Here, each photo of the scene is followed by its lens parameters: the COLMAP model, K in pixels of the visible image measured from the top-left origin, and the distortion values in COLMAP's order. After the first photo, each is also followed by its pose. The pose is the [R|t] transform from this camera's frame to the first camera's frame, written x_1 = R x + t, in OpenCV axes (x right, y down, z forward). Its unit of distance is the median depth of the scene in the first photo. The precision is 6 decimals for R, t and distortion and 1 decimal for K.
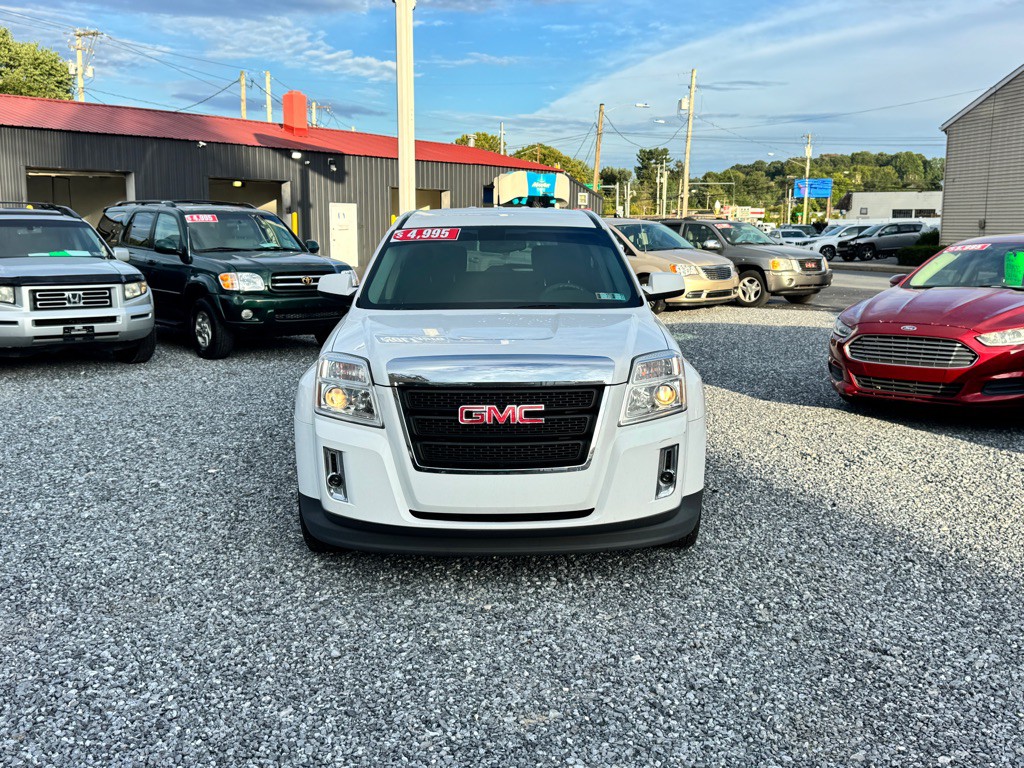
lens RADIAL K [[1007.8, 0, 512.0], [0, 1007.8, 384.0], [0, 0, 1]] dist [0.184518, -0.400870]
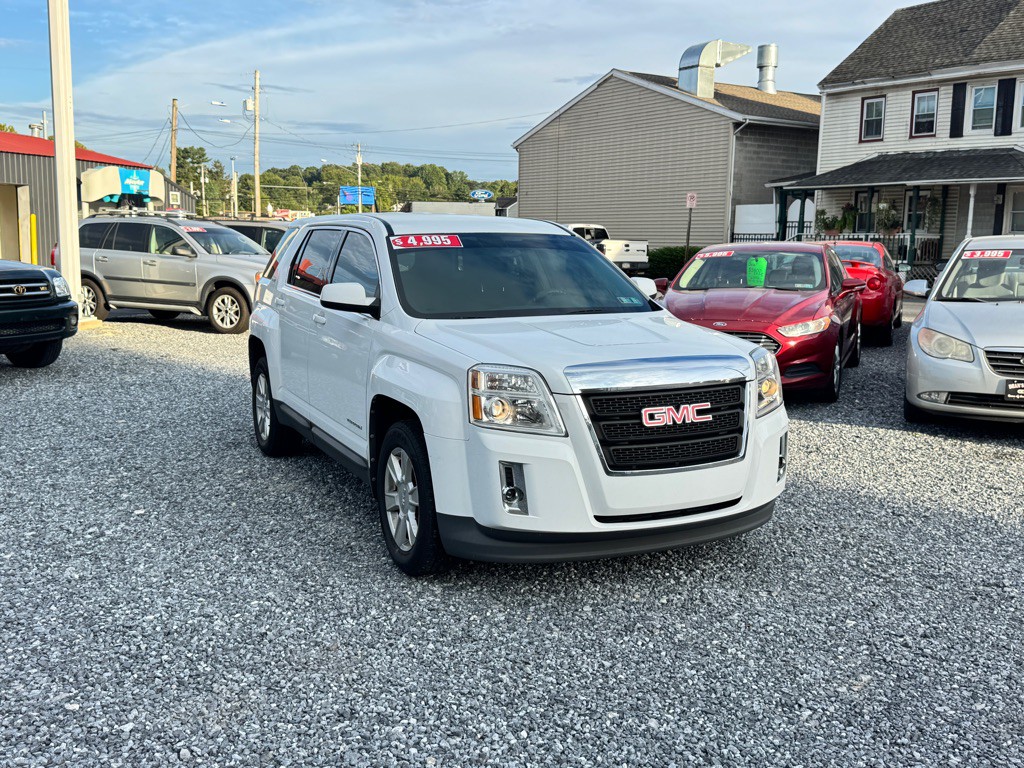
lens RADIAL K [[1005.1, 0, 519.5], [0, 1005.1, 380.2], [0, 0, 1]] dist [0.180289, -0.392127]
pose [[0.901491, -0.054780, 0.429318, -0.258858], [0.057684, 0.998315, 0.006258, -0.009218], [-0.428937, 0.019124, 0.903132, 0.053199]]
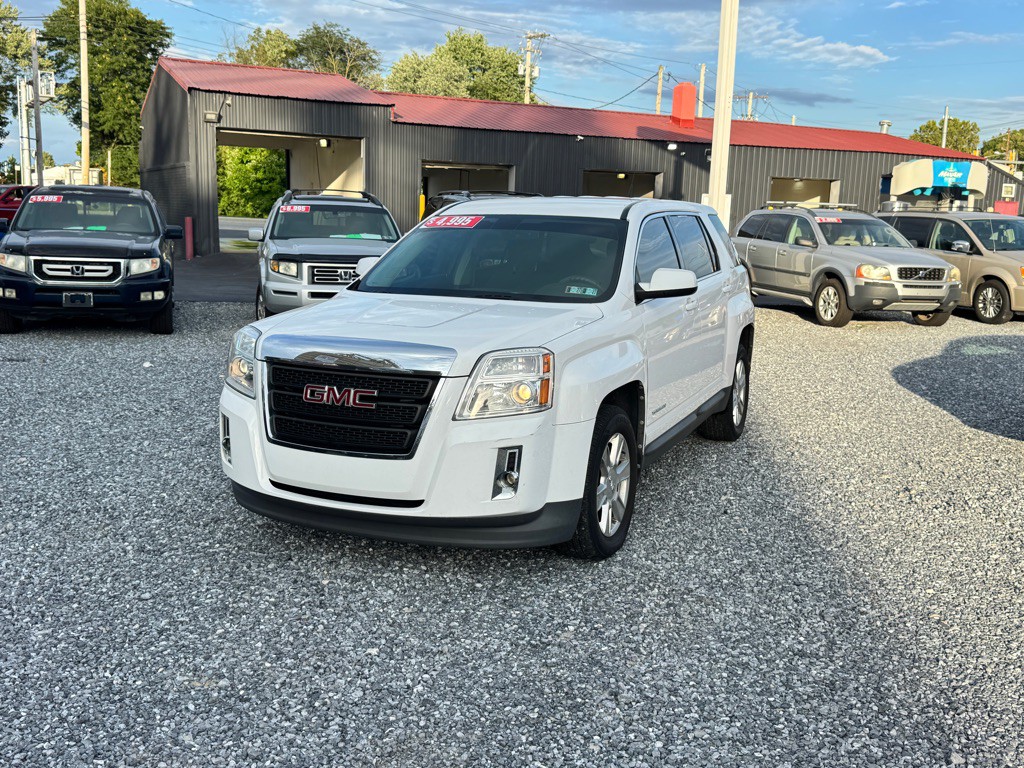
lens RADIAL K [[1007.8, 0, 512.0], [0, 1007.8, 384.0], [0, 0, 1]] dist [0.184518, -0.400870]
pose [[0.910042, 0.088442, -0.404972, 0.240235], [-0.085214, 0.996023, 0.026033, -0.010042], [0.405663, 0.010818, 0.913959, 0.057894]]
